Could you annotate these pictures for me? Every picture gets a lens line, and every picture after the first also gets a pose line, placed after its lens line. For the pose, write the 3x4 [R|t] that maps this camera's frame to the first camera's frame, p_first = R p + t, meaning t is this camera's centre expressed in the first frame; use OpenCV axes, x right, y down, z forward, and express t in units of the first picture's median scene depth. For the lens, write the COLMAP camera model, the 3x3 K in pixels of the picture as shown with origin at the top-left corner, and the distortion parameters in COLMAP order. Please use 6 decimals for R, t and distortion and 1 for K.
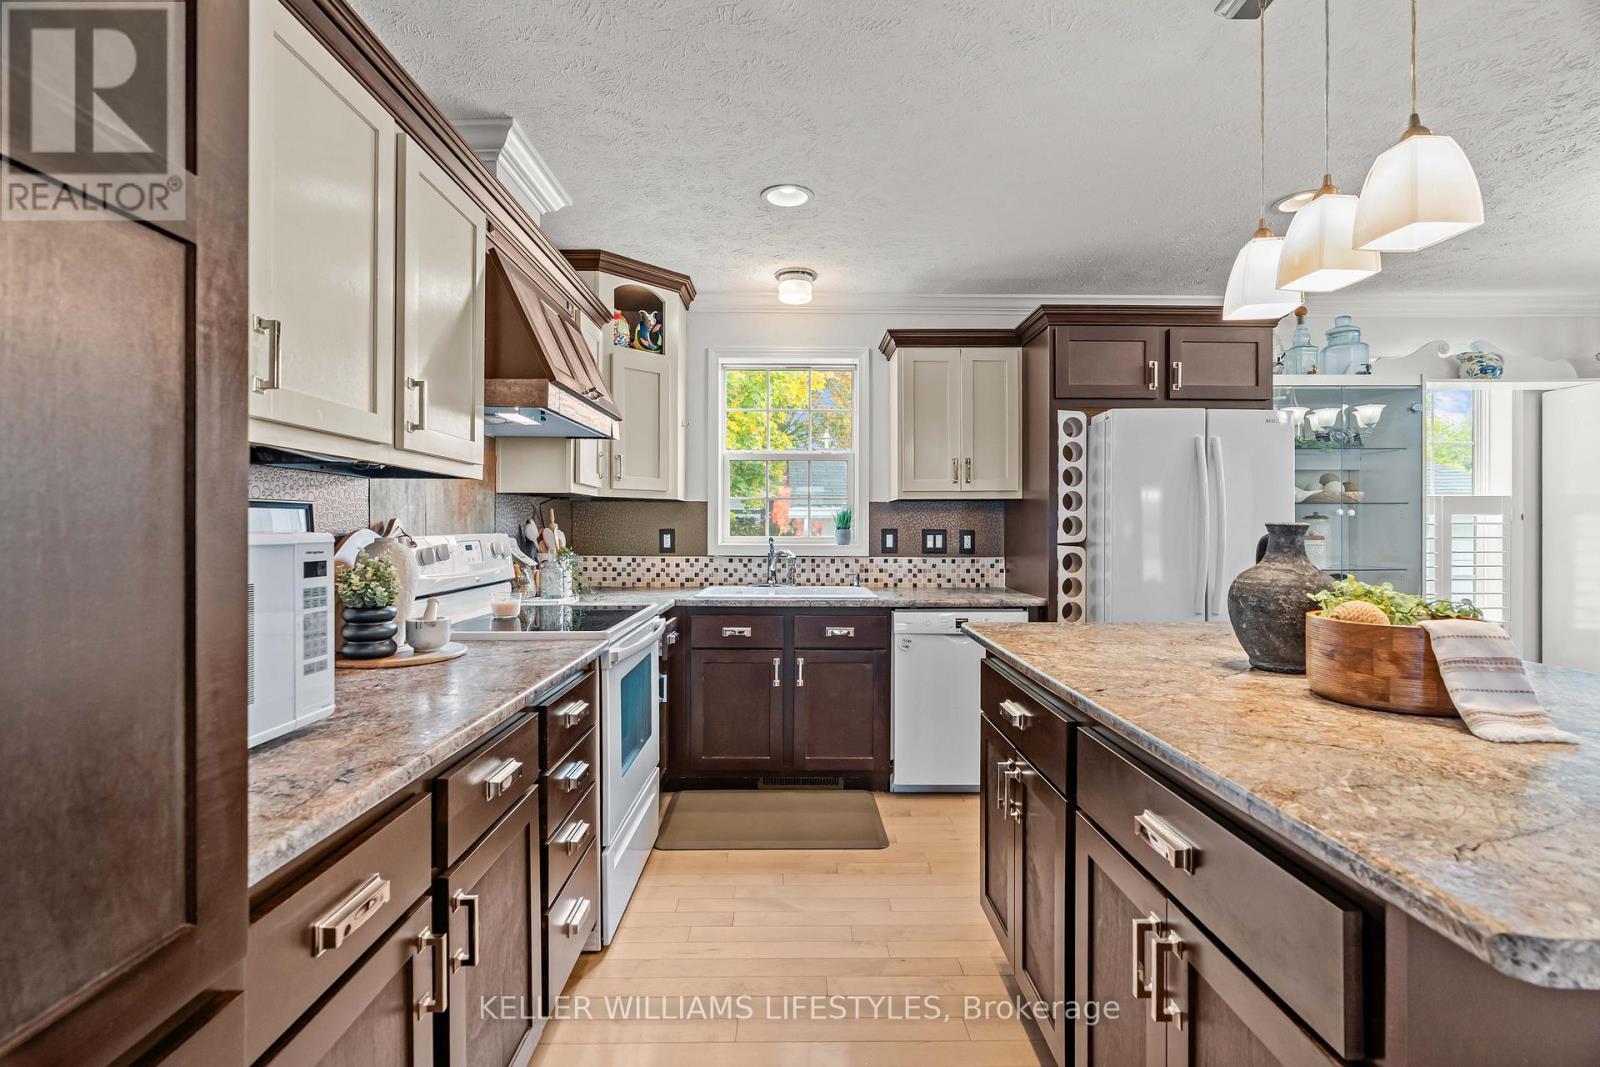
lens RADIAL K [[725.3, 0, 800.5], [0, 725.3, 528.8], [0, 0, 1]] dist [-0.005310, 0.001087]
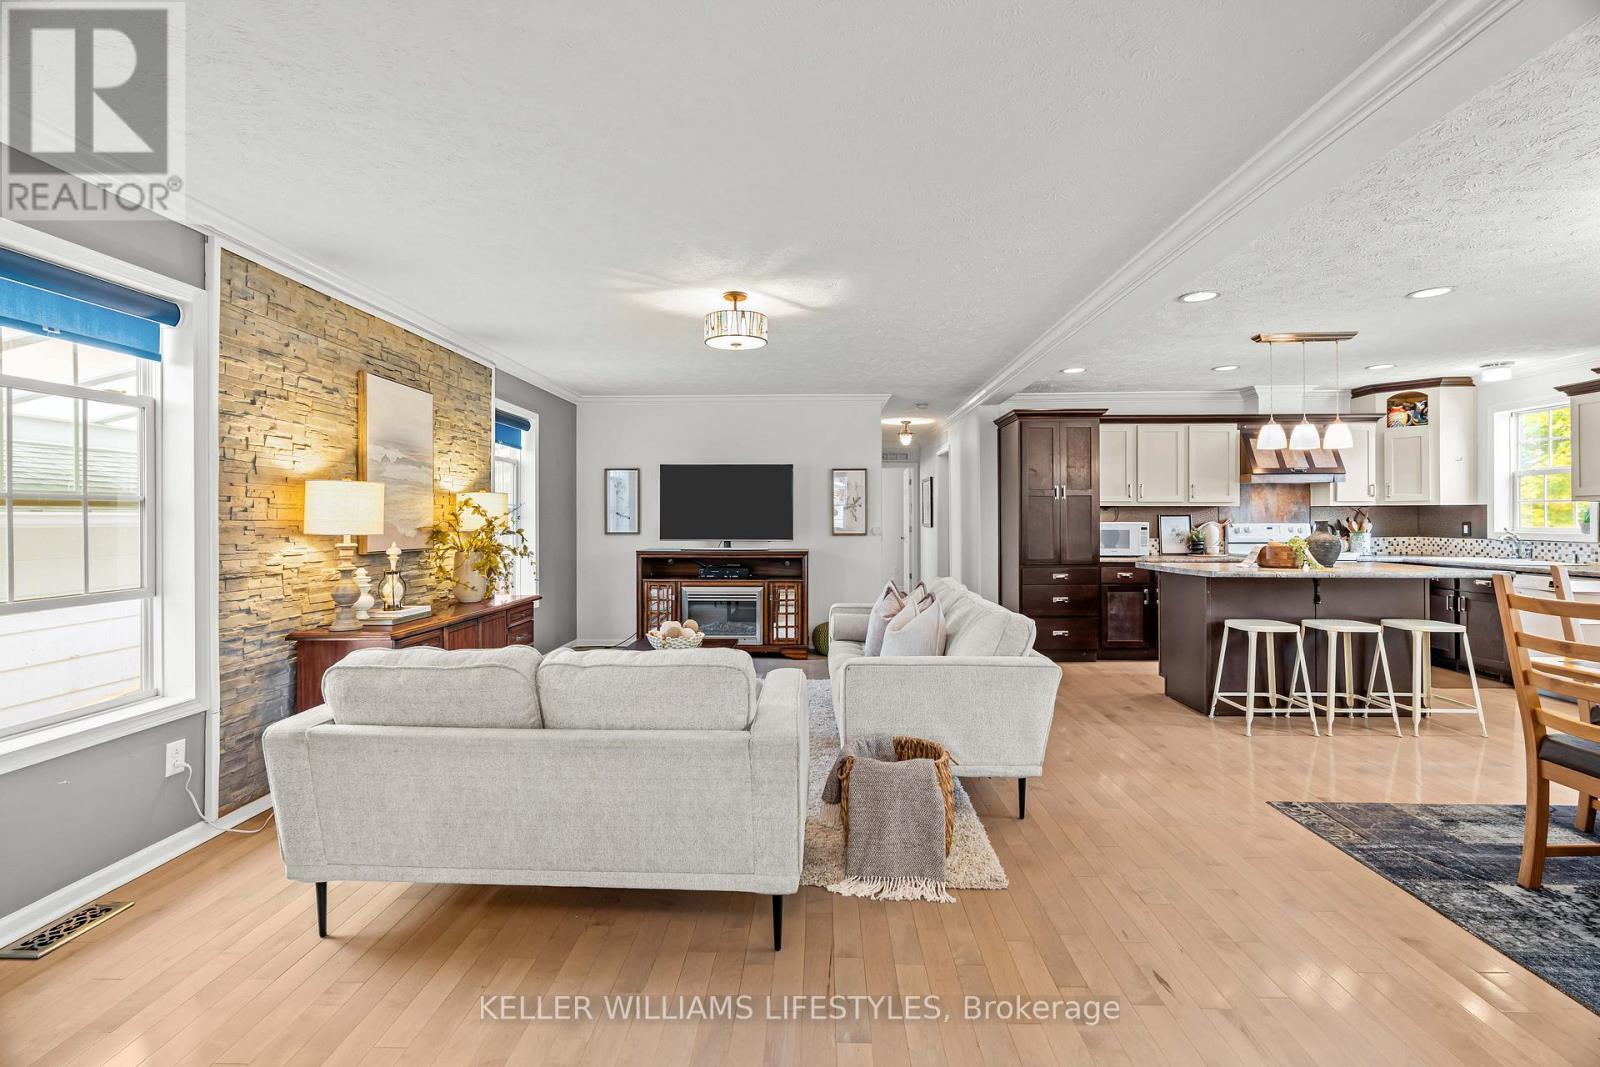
lens RADIAL K [[721.8, 0, 793.1], [0, 721.8, 517.3], [0, 0, 1]] dist [-0.007493, 0.001399]
pose [[-0.050133, -0.003689, -0.998736, 1.566622], [-0.001212, 0.999993, -0.003632, -0.002373], [0.998742, 0.001029, -0.050137, -0.450917]]
